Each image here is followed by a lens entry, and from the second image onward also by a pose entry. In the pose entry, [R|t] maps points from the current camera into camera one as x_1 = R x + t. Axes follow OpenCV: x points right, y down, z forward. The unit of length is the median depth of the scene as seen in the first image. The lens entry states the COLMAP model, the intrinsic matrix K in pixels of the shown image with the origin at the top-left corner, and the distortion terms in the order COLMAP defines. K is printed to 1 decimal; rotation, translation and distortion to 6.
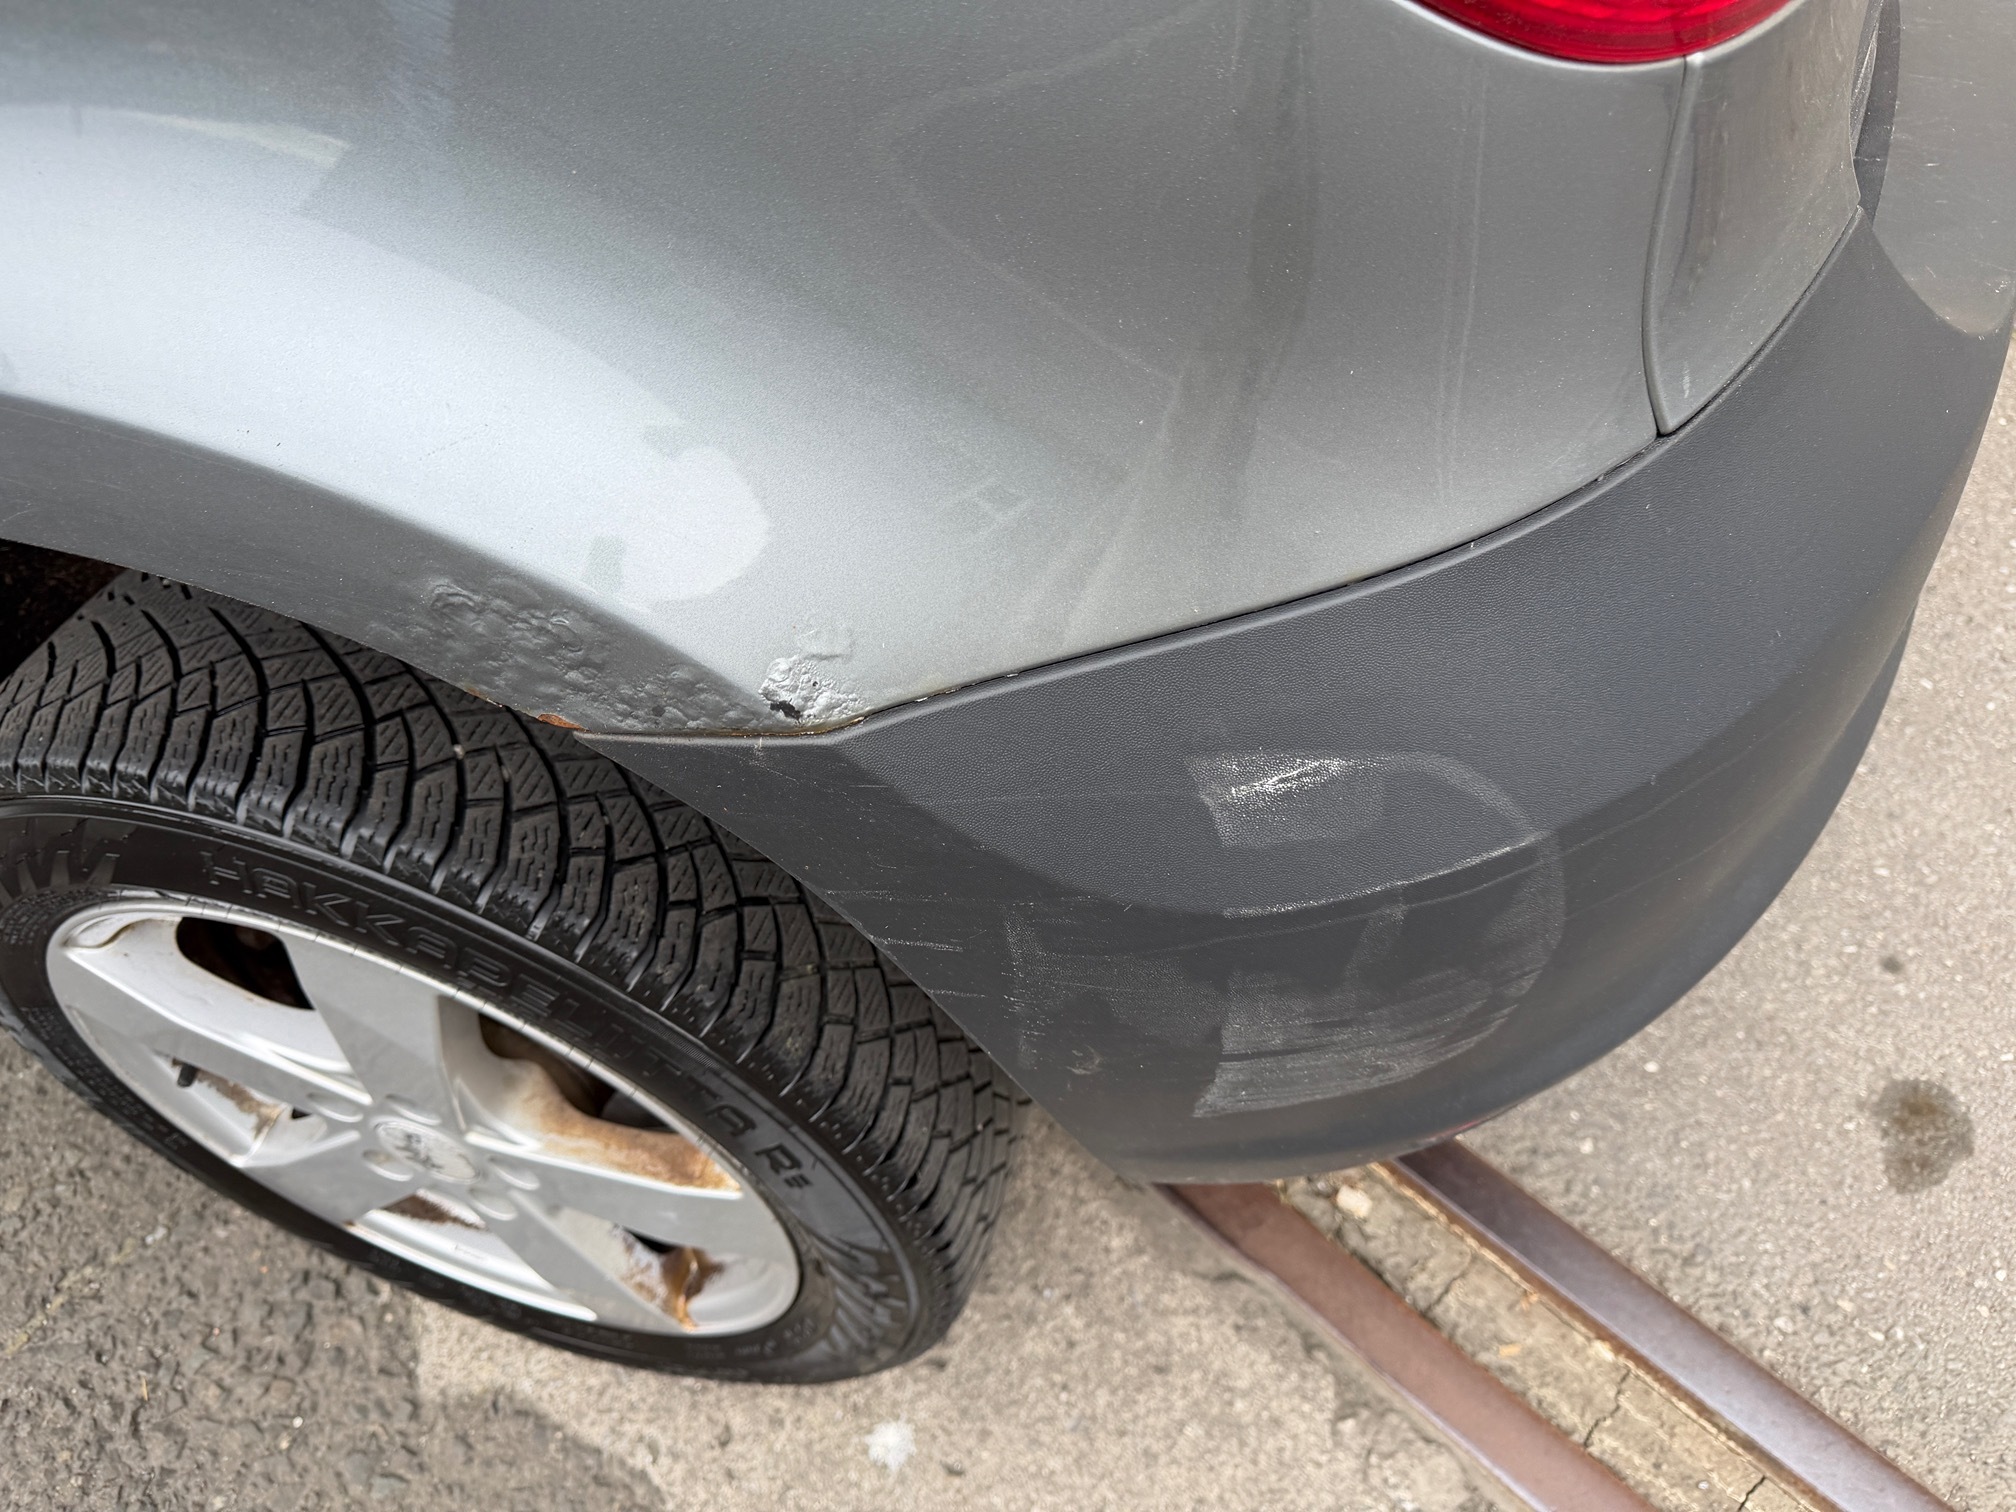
lens RADIAL K [[1454.2, 0, 1008.0], [0, 1454.2, 756.0], [0, 0, 1]] dist [0.011424, -0.003969]
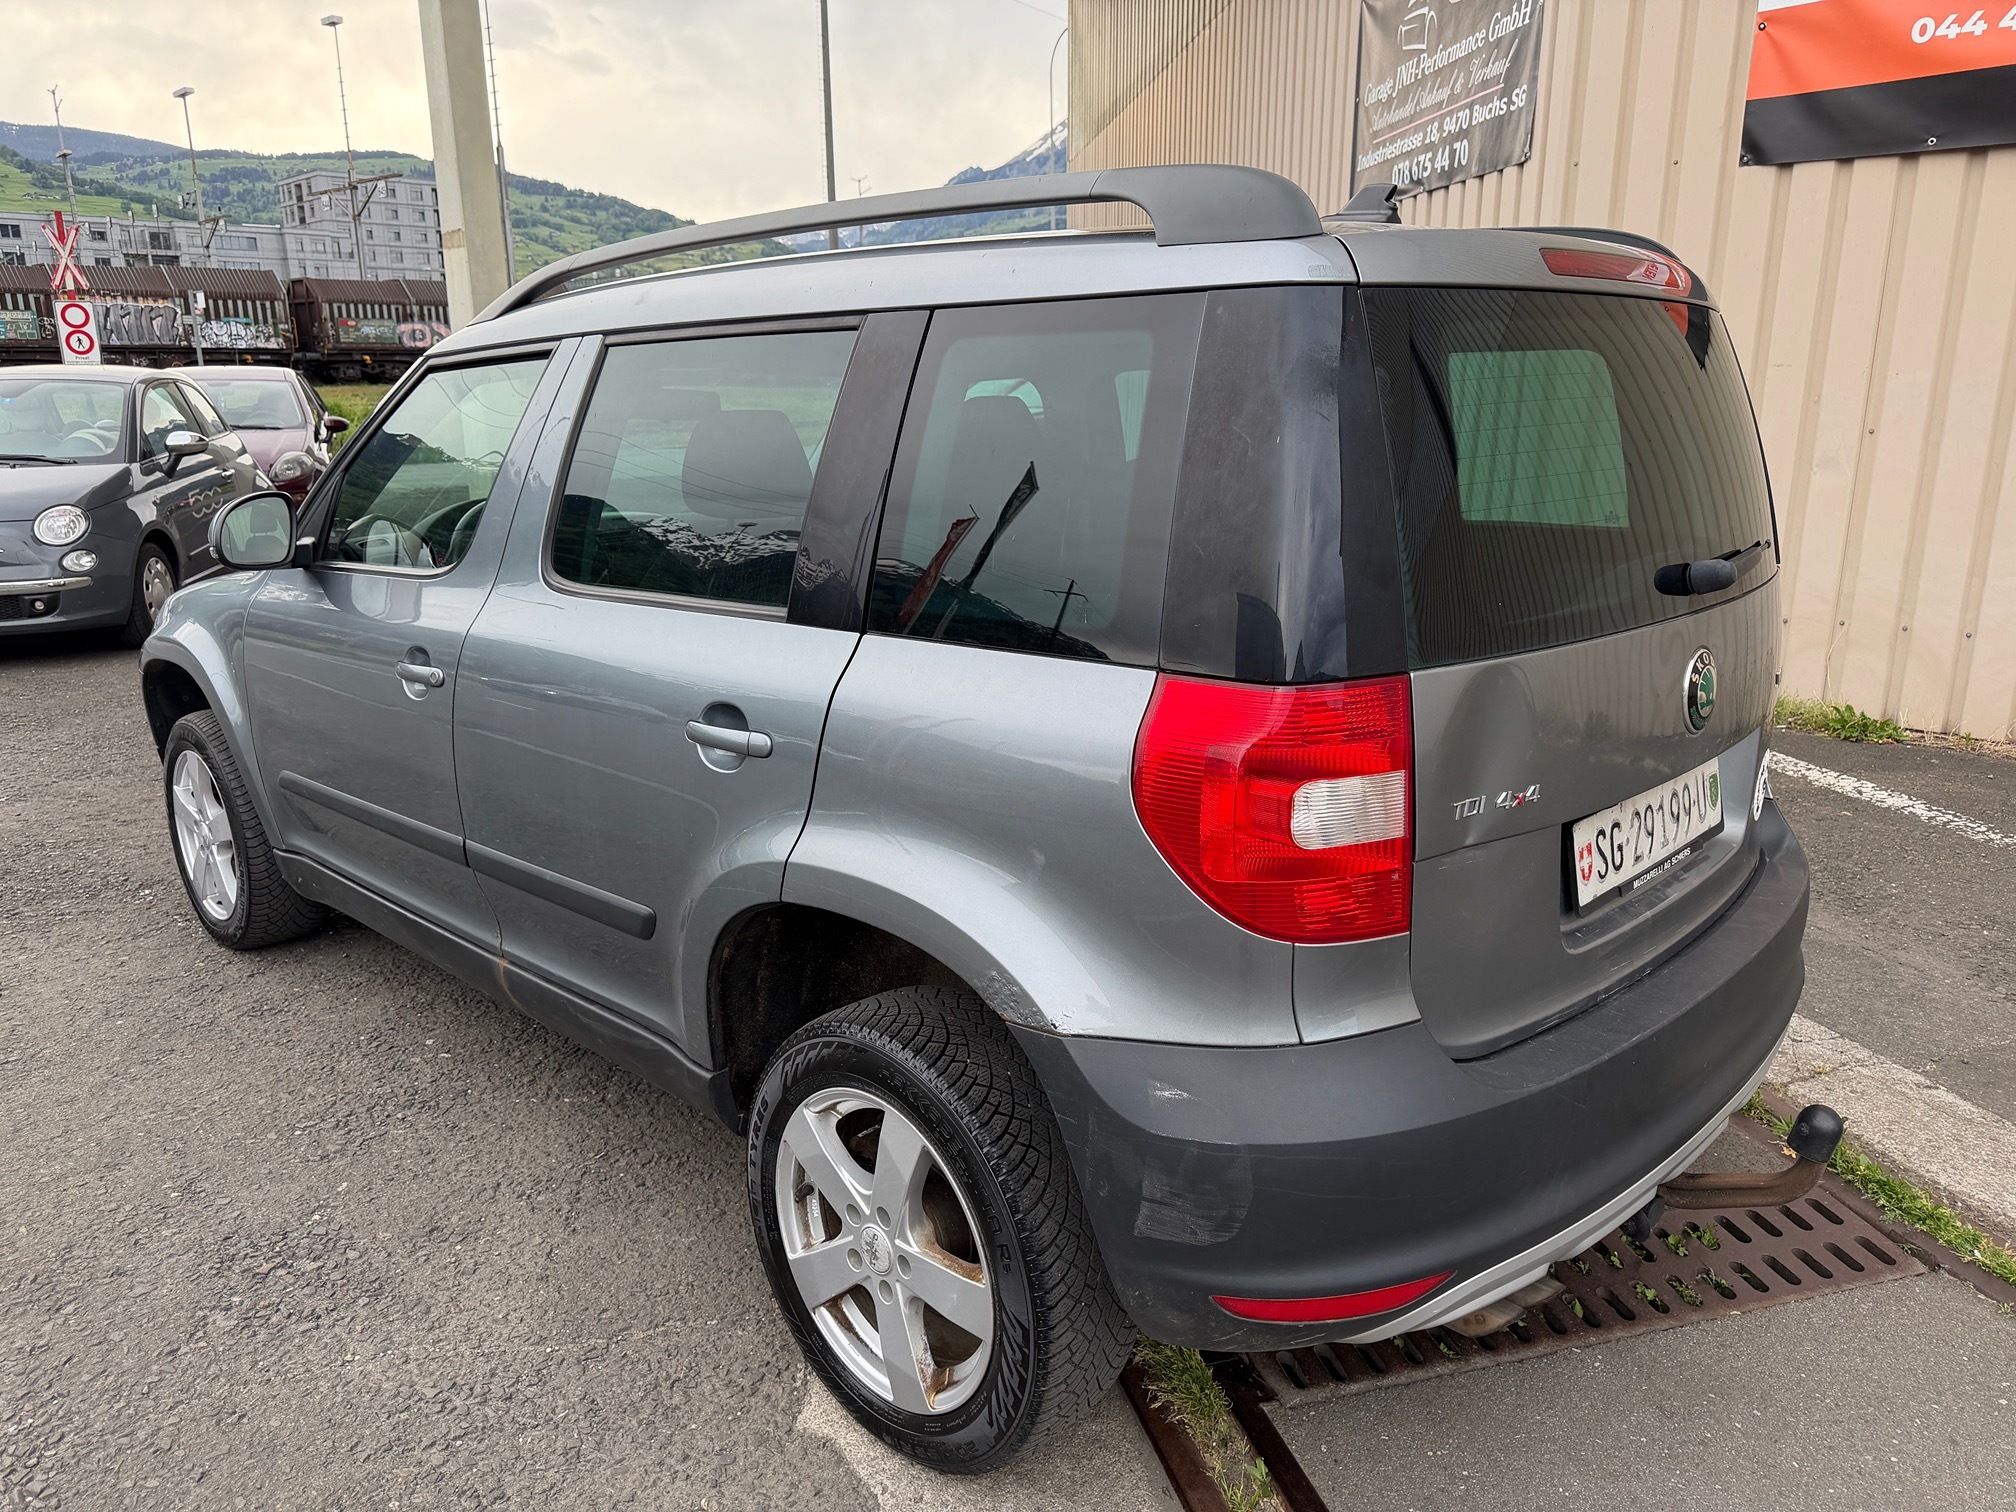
lens RADIAL K [[1454.2, 0, 1008.0], [0, 1454.2, 756.0], [0, 0, 1]] dist [0.011424, -0.003969]
pose [[0.874088, 0.230071, -0.427830, 0.509532], [-0.418549, 0.803713, -0.422920, 0.444825], [0.246551, 0.548737, 0.798812, -1.053159]]
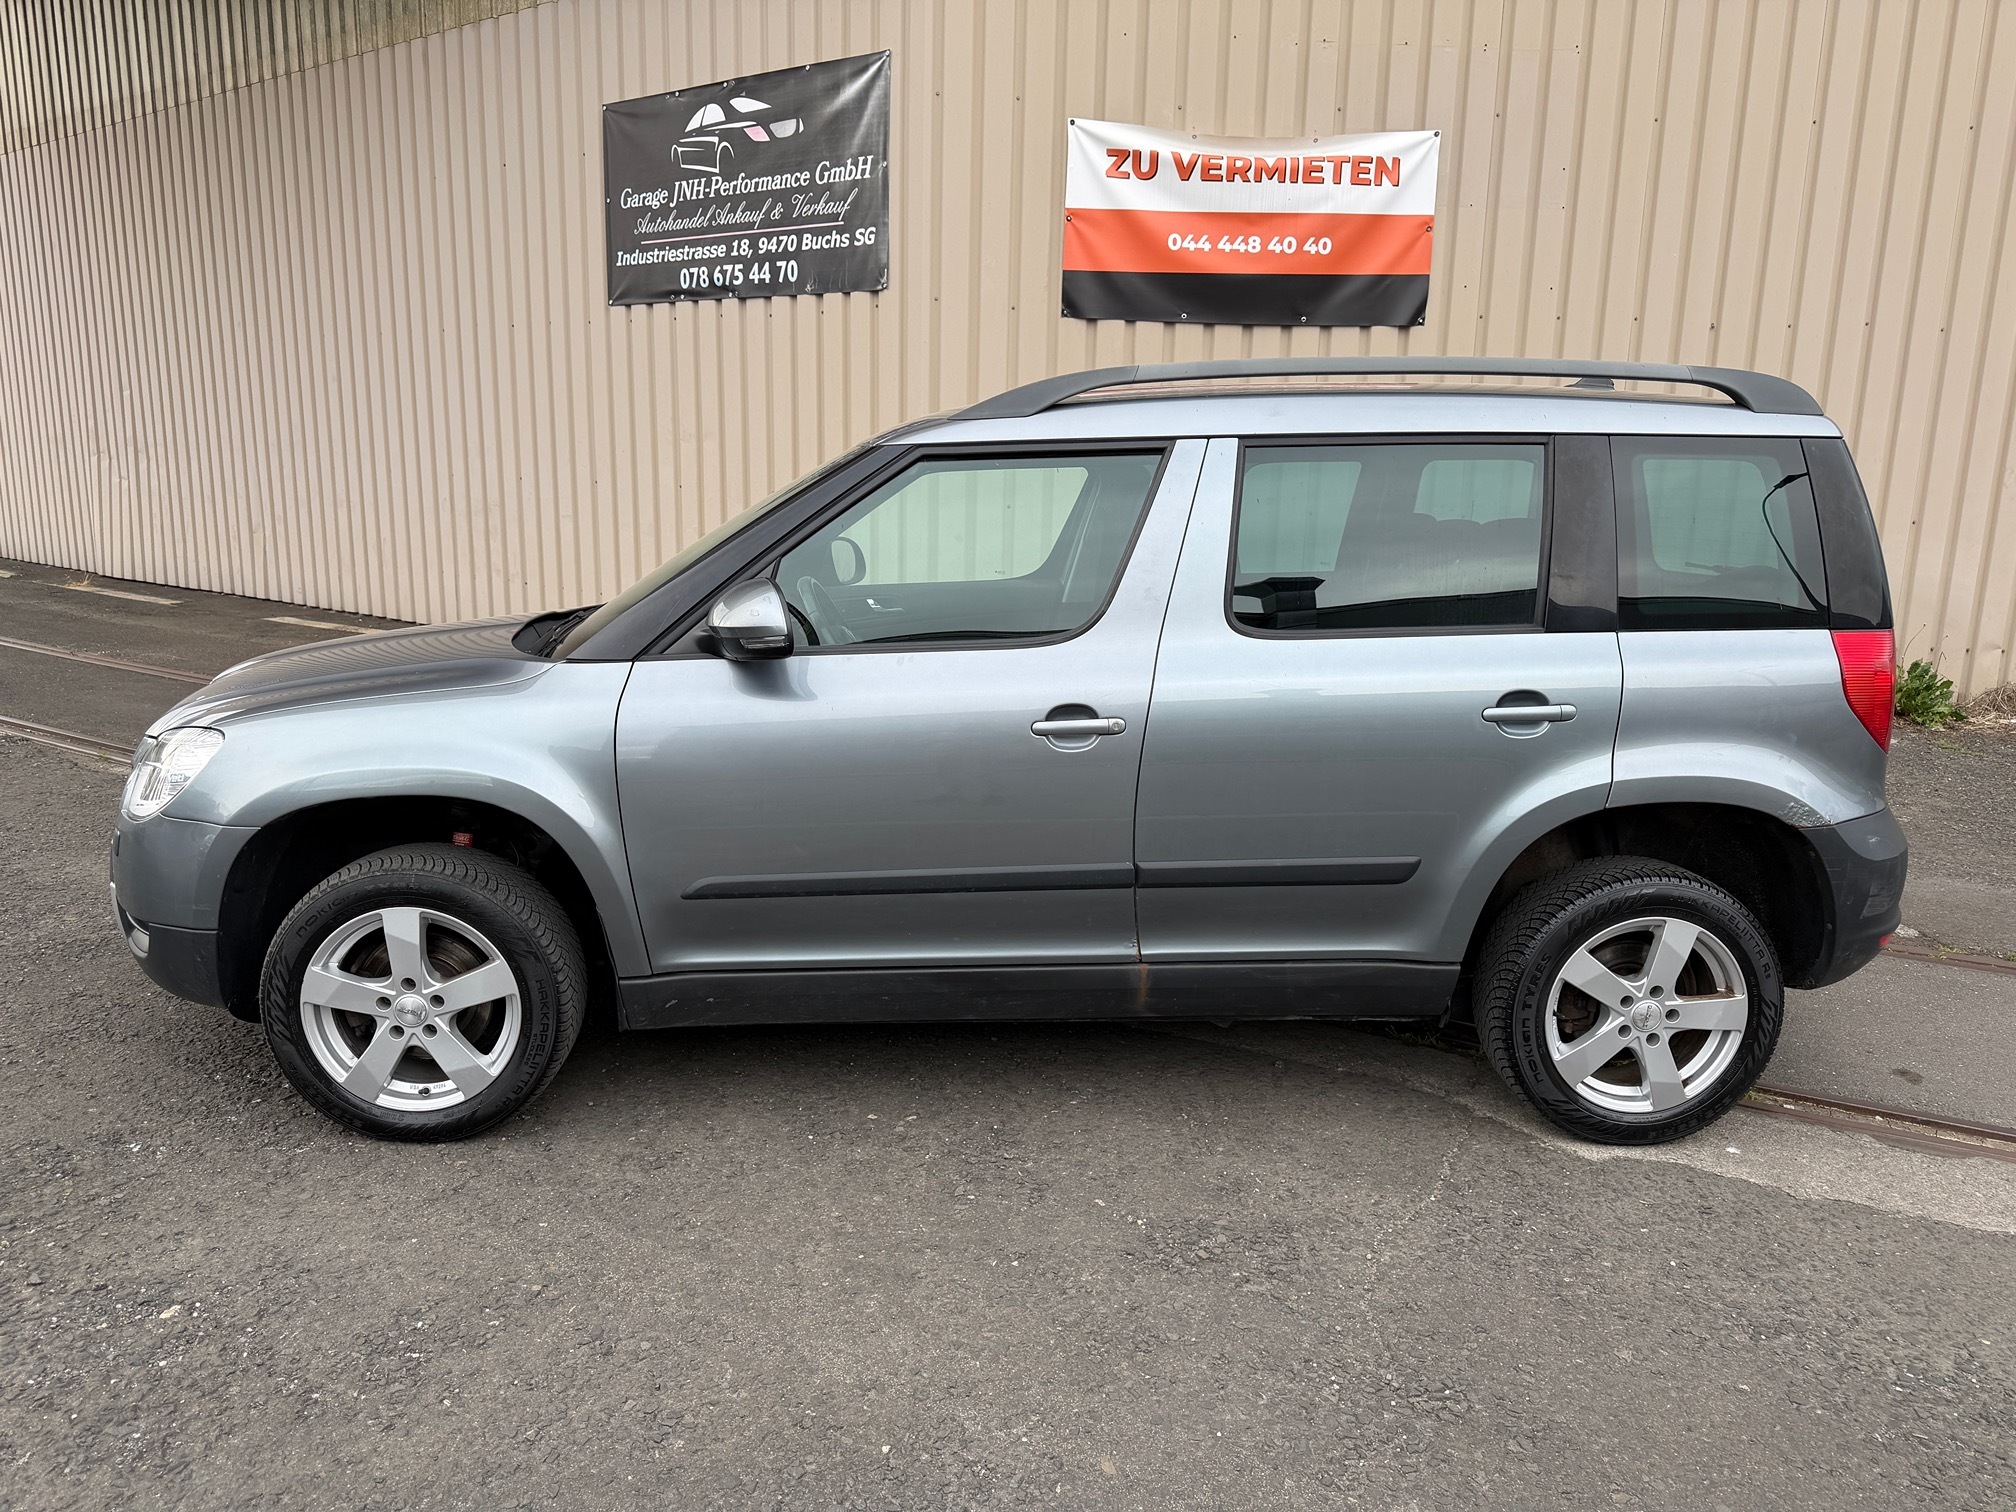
lens RADIAL K [[1477.7, 0, 991.8], [0, 1477.7, 751.6], [0, 0, 1]] dist [0.079314, -0.225196]
pose [[0.939924, 0.077434, 0.332486, -2.723439], [0.140557, 0.799777, -0.583610, 1.426235], [-0.311106, 0.595282, 0.740846, -1.441293]]
